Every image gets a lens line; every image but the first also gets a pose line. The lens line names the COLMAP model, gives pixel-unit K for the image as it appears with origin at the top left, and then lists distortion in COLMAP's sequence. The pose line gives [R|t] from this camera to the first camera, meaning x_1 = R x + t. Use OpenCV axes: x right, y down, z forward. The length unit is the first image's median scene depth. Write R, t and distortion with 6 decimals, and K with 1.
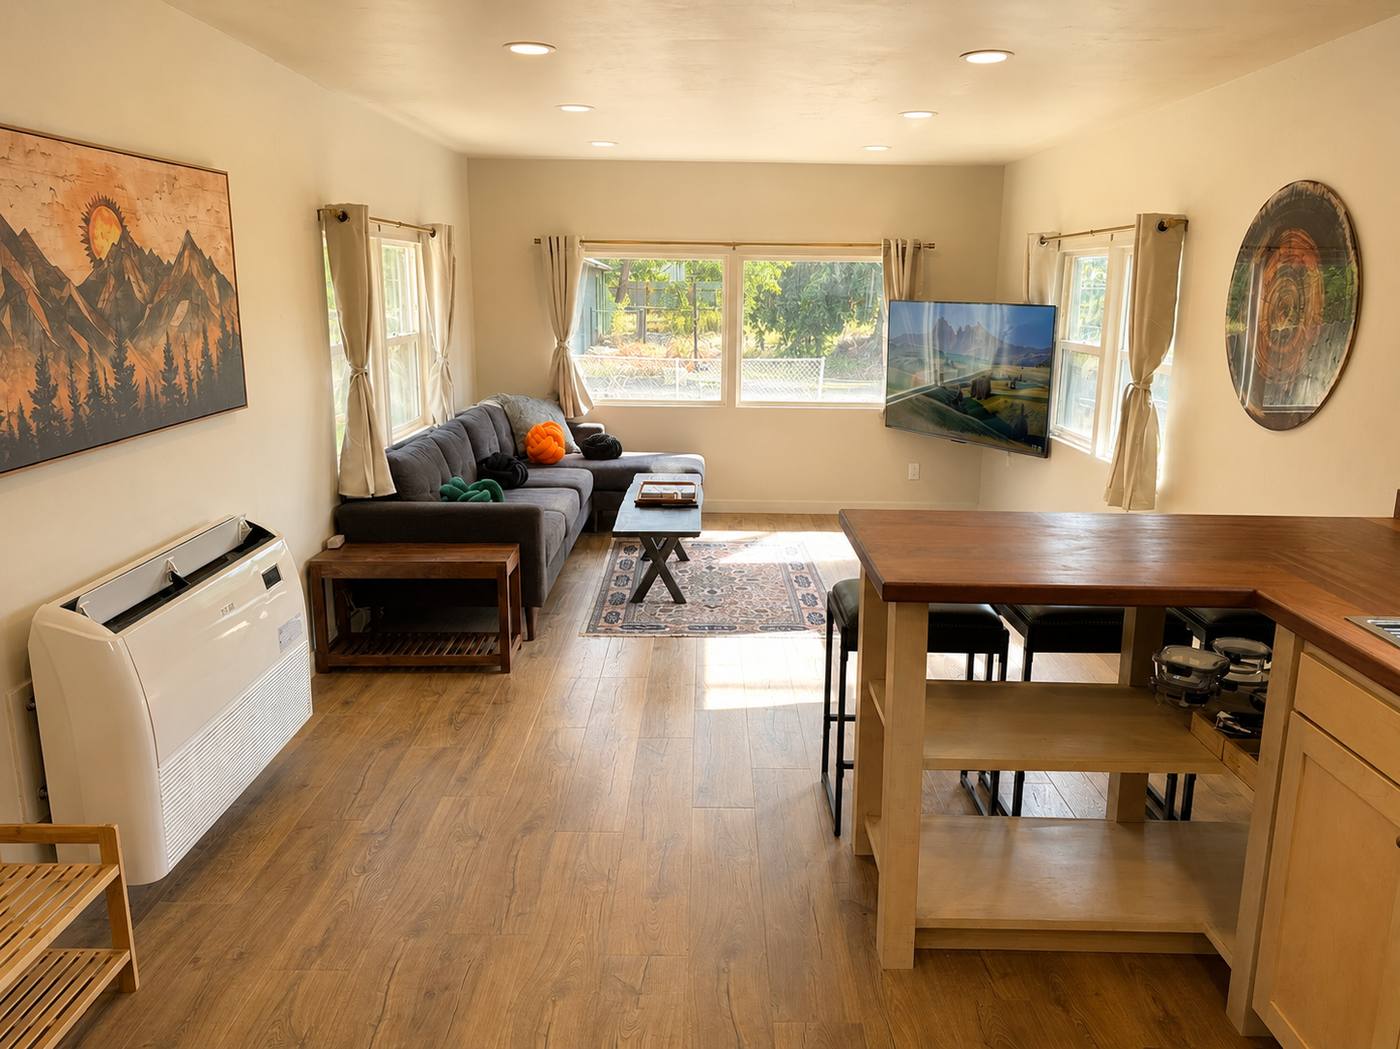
lens RADIAL K [[1011.9, 0, 697.0], [0, 1011.9, 504.4], [0, 0, 1]] dist [-0.002268, 0.003446]
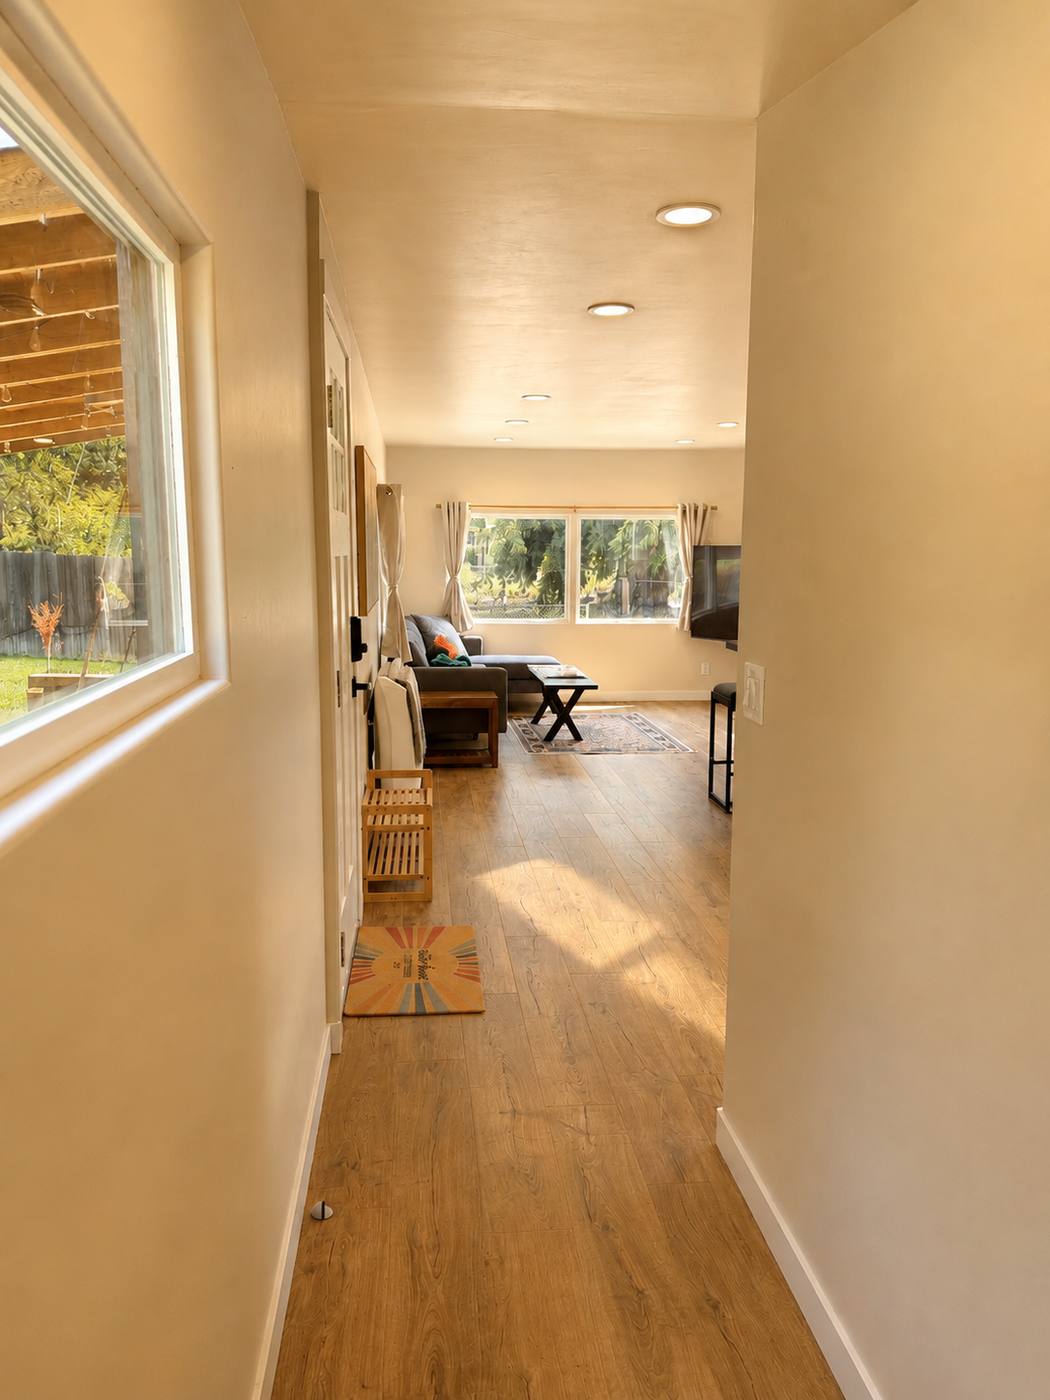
lens RADIAL K [[1011.9, 0, 528.1], [0, 1011.9, 701.0], [0, 0, 1]] dist [-0.002268, 0.003446]
pose [[0.996457, -0.008829, 0.083637, -0.206558], [0.013356, 0.998467, -0.053715, 0.111908], [-0.083034, 0.054641, 0.995048, -0.487793]]
